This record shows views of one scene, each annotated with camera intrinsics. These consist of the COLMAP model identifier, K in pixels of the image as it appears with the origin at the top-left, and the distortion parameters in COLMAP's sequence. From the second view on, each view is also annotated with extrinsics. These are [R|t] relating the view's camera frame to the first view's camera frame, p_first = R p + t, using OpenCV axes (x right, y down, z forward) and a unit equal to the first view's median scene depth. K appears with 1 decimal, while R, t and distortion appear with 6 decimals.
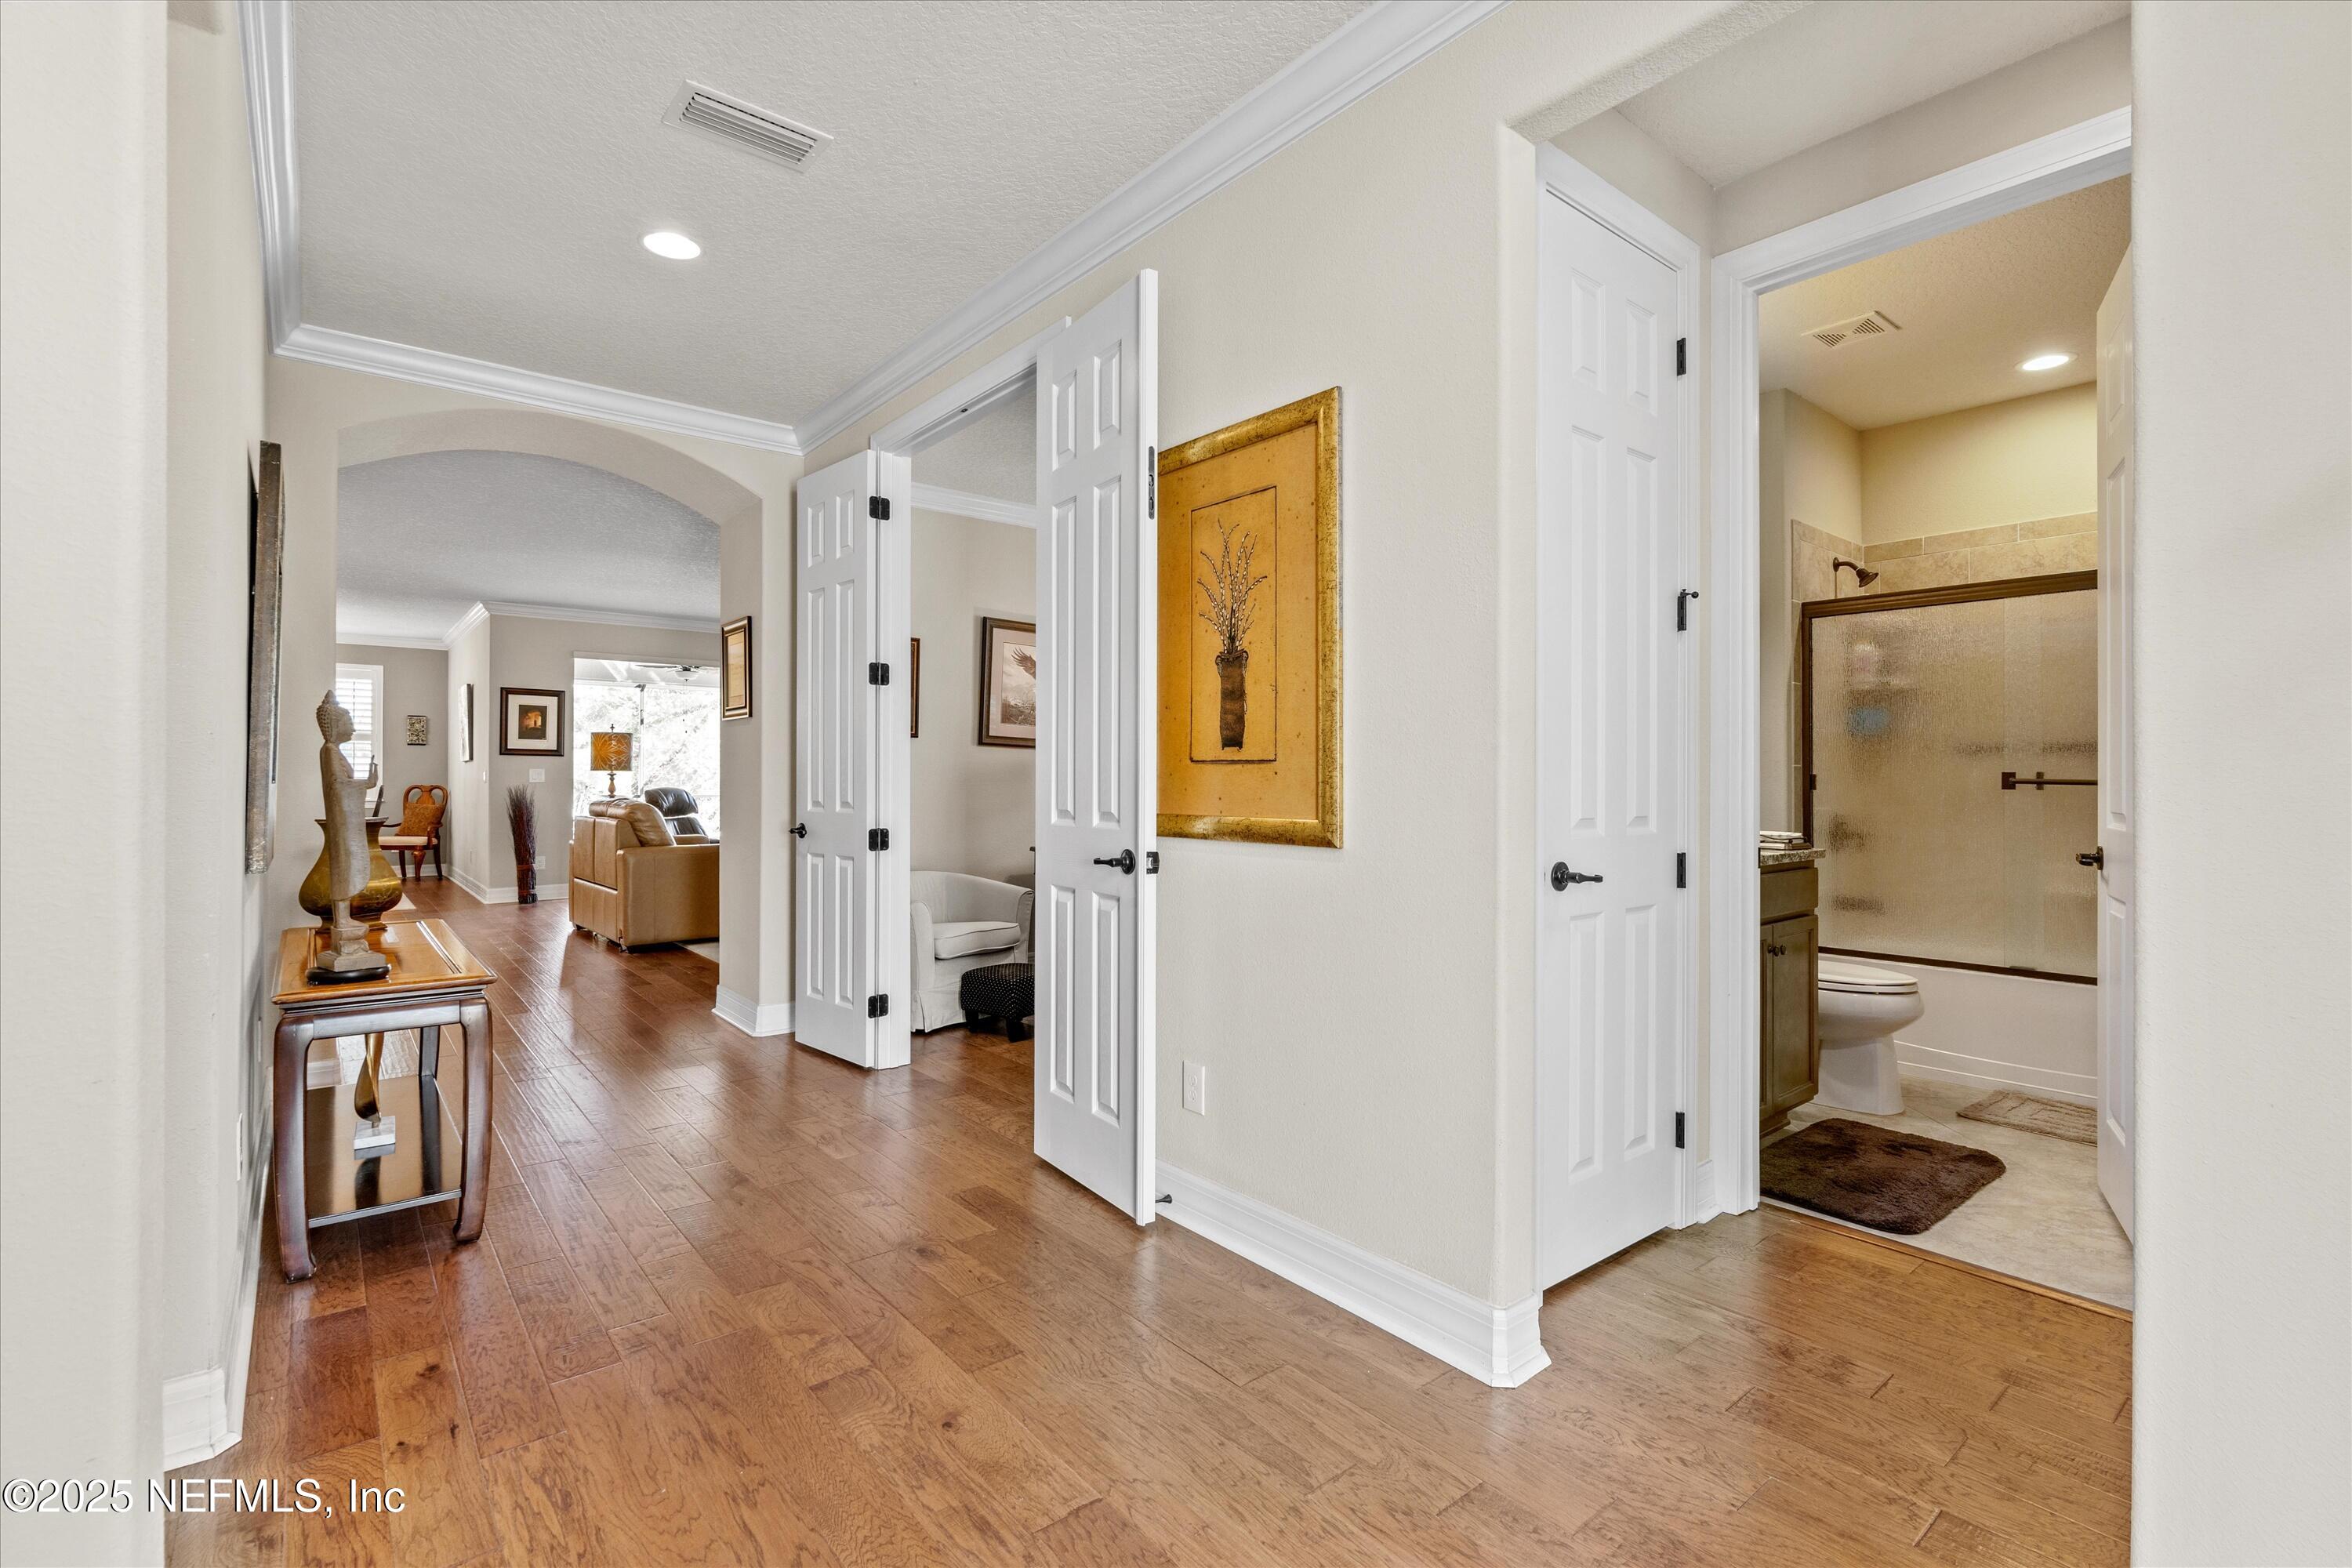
lens RADIAL K [[1075.9, 0, 1162.8], [0, 1075.9, 783.9], [0, 0, 1]] dist [-0.004677, 0.002386]
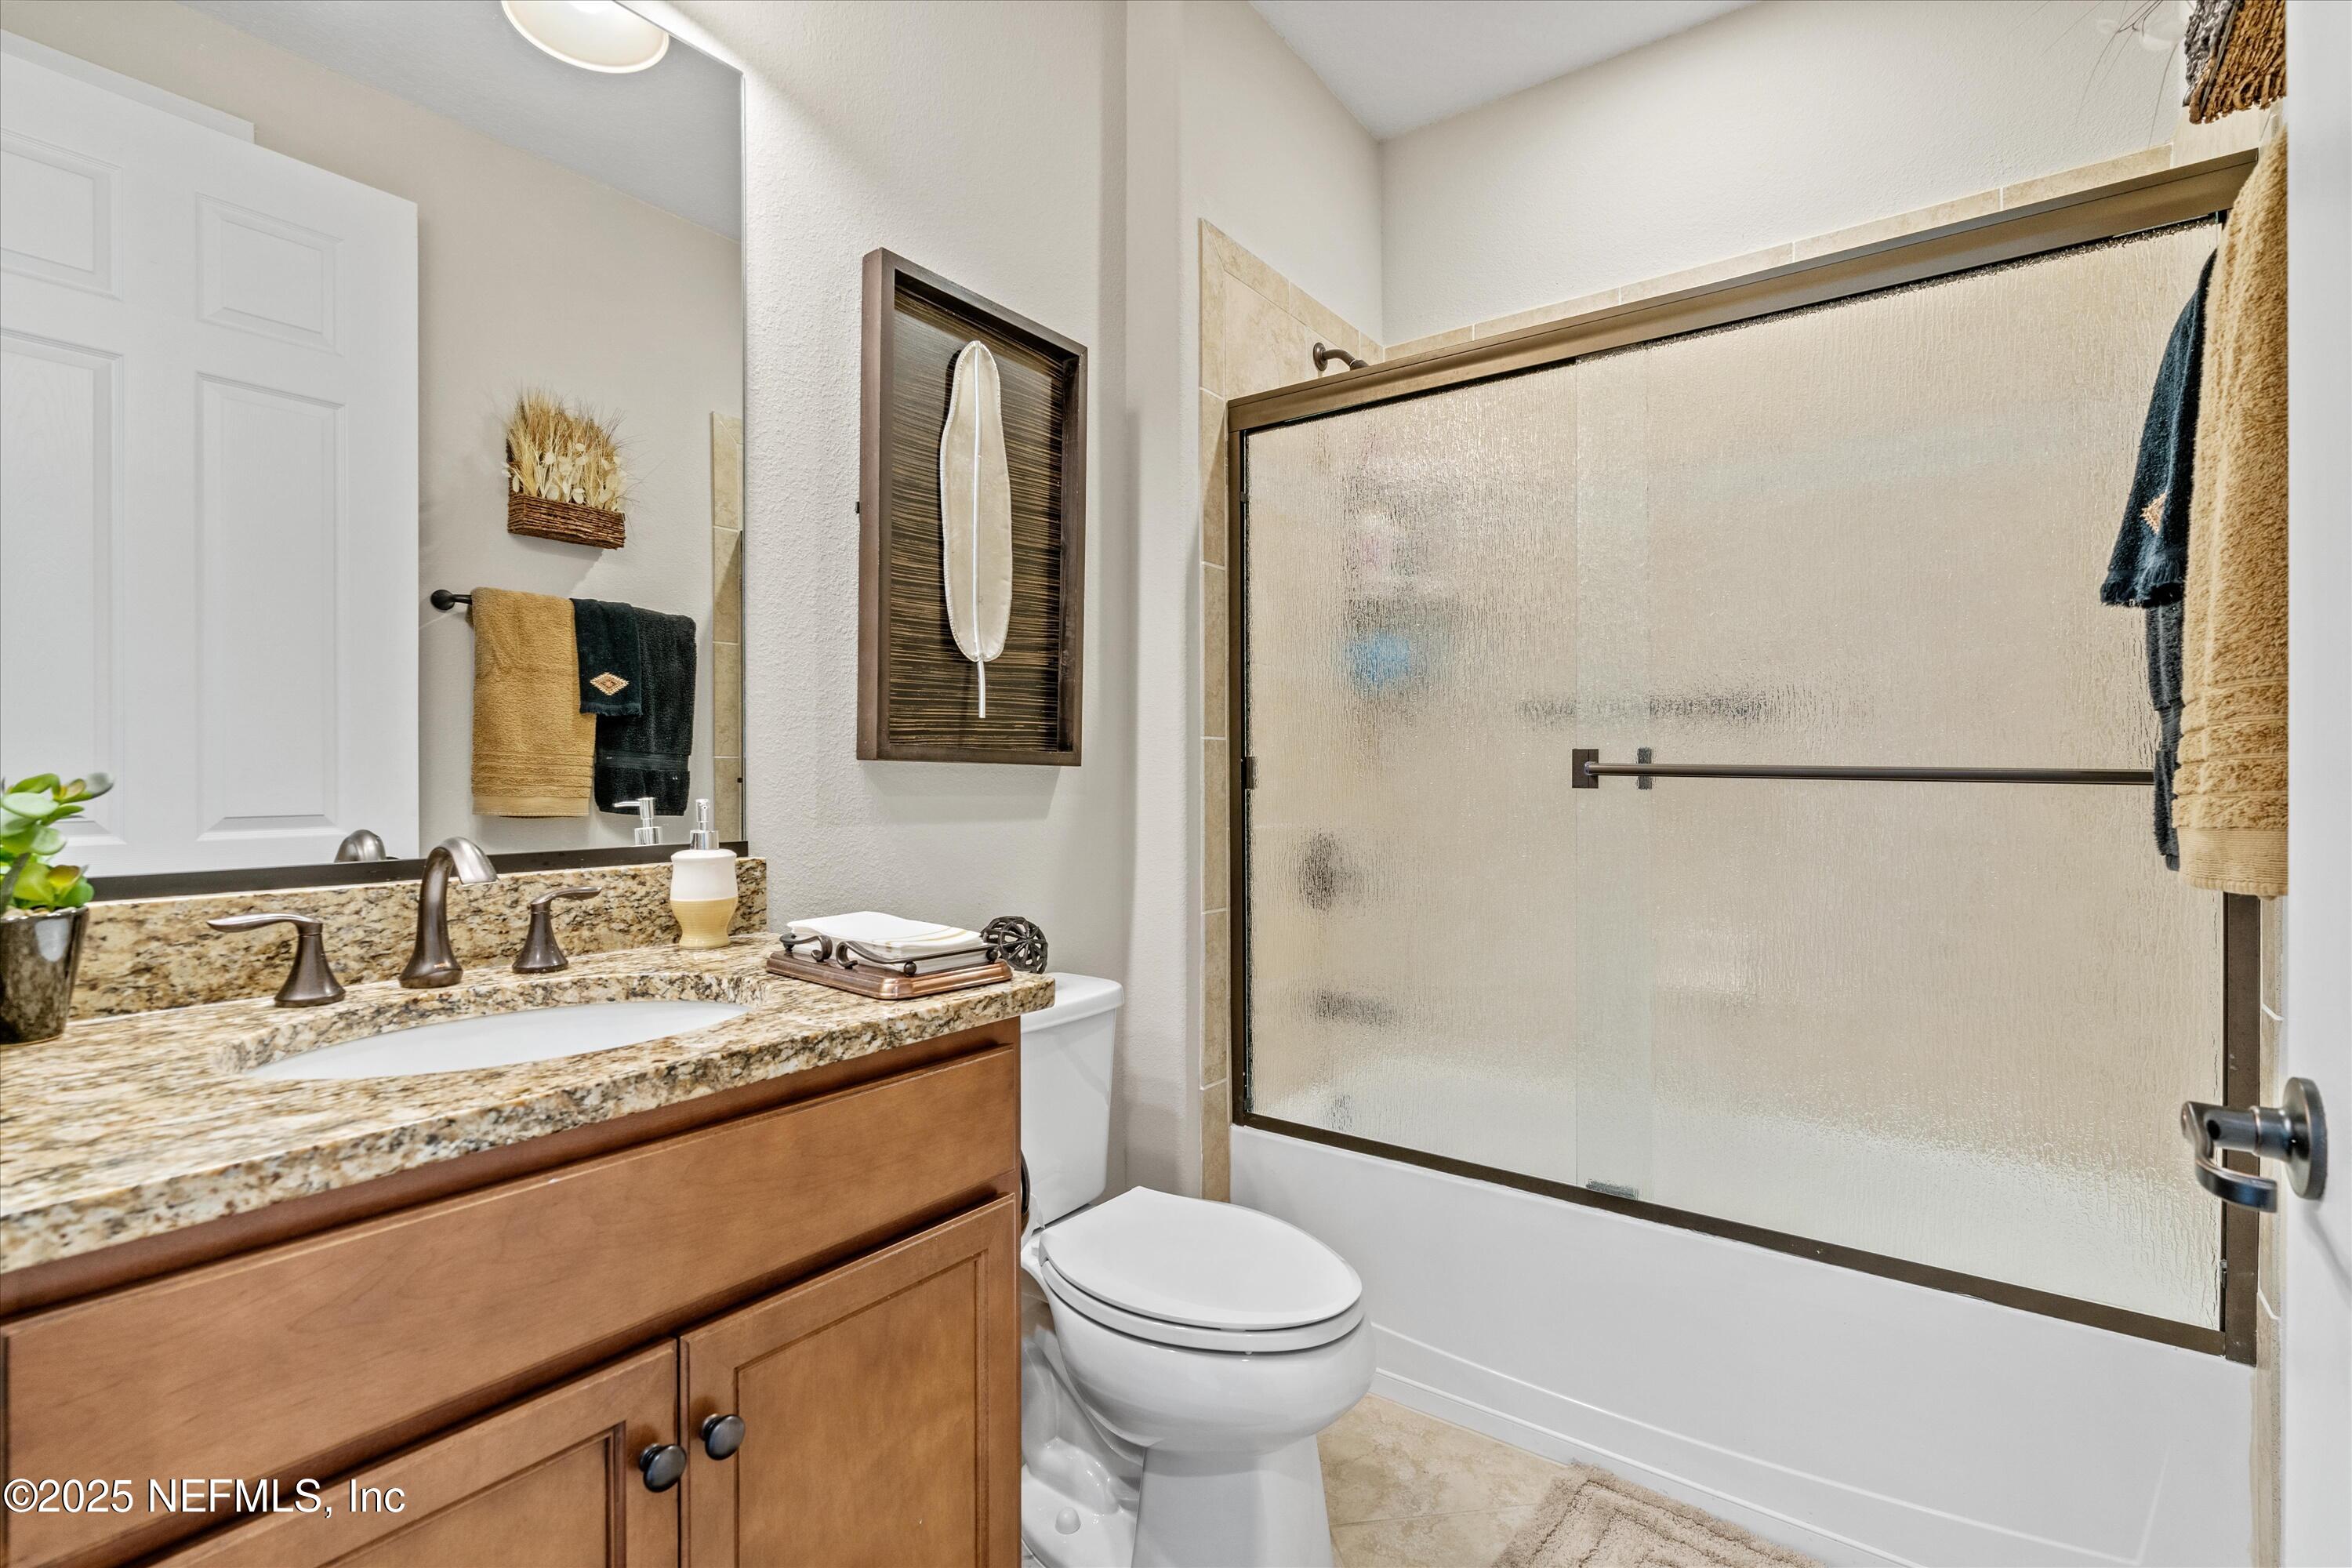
lens RADIAL K [[1075.9, 0, 1186.2], [0, 1075.9, 775.9], [0, 0, 1]] dist [-0.004677, 0.002386]
pose [[0.969527, -0.003094, 0.244966, 0.464631], [0.003919, 0.999988, -0.002882, 0.000617], [-0.244954, 0.003754, 0.969528, 0.545205]]
